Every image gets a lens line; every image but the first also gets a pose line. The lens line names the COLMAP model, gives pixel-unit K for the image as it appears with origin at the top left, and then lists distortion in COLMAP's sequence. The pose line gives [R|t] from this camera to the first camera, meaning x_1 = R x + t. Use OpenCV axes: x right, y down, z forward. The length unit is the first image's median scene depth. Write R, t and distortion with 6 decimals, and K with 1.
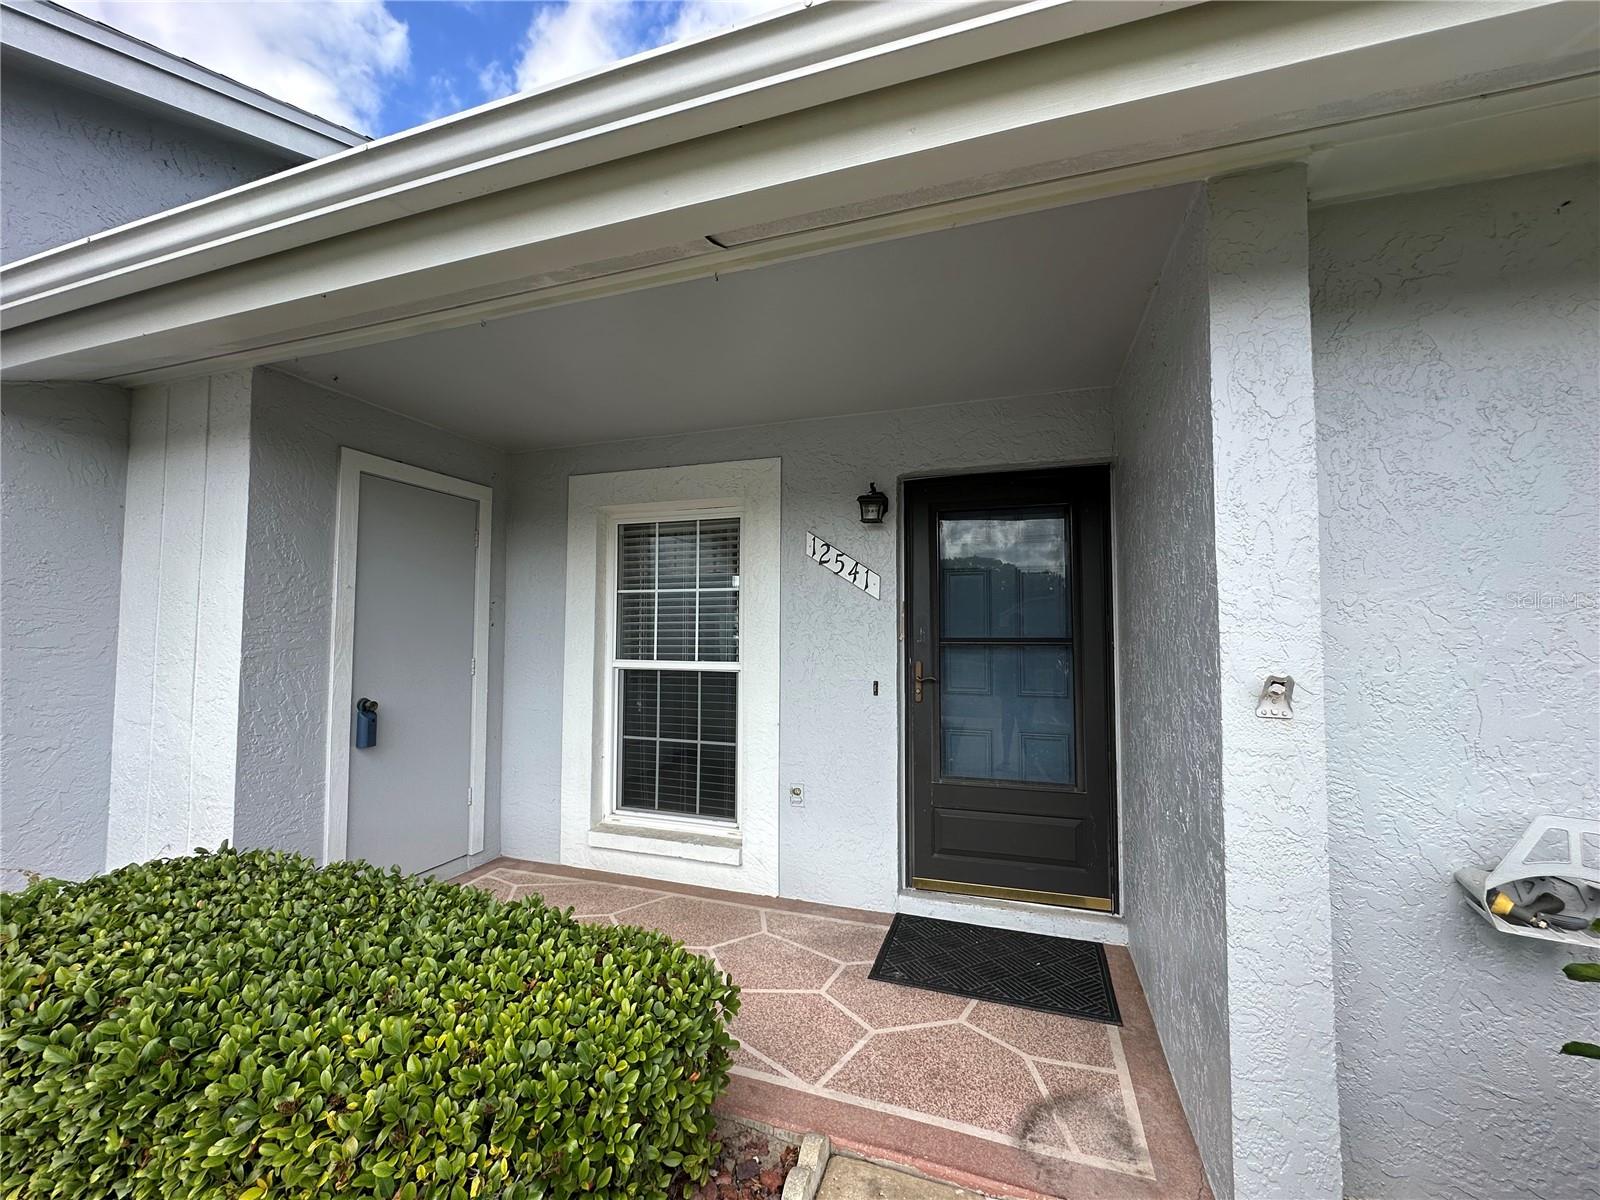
lens RADIAL K [[637.7, 0, 801.3], [0, 637.7, 601.2], [0, 0, 1]] dist [-0.004929, 0.000986]
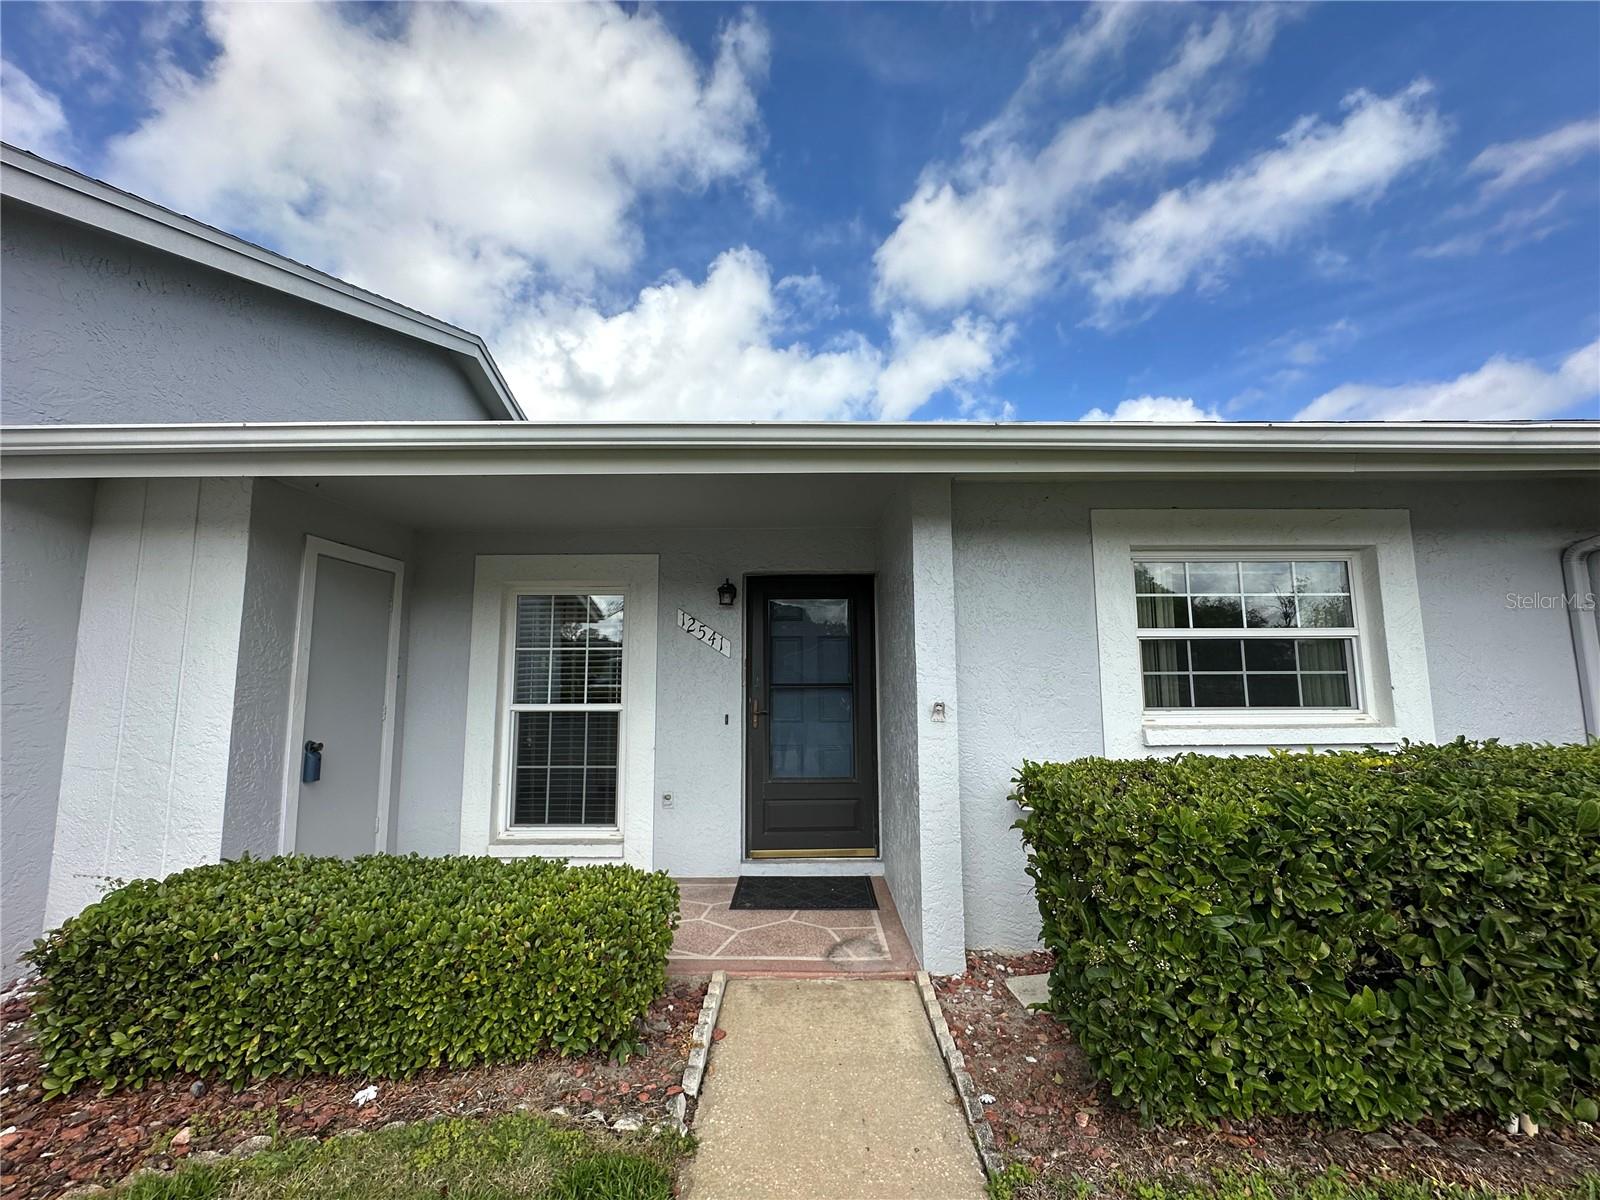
lens RADIAL K [[637.7, 0, 801.5], [0, 637.7, 601.7], [0, 0, 1]] dist [-0.004929, 0.000986]
pose [[0.947842, 0.027544, 0.317549, -0.195585], [-0.007633, 0.997935, -0.063778, -0.040483], [-0.318650, 0.058028, 0.946095, -0.451440]]
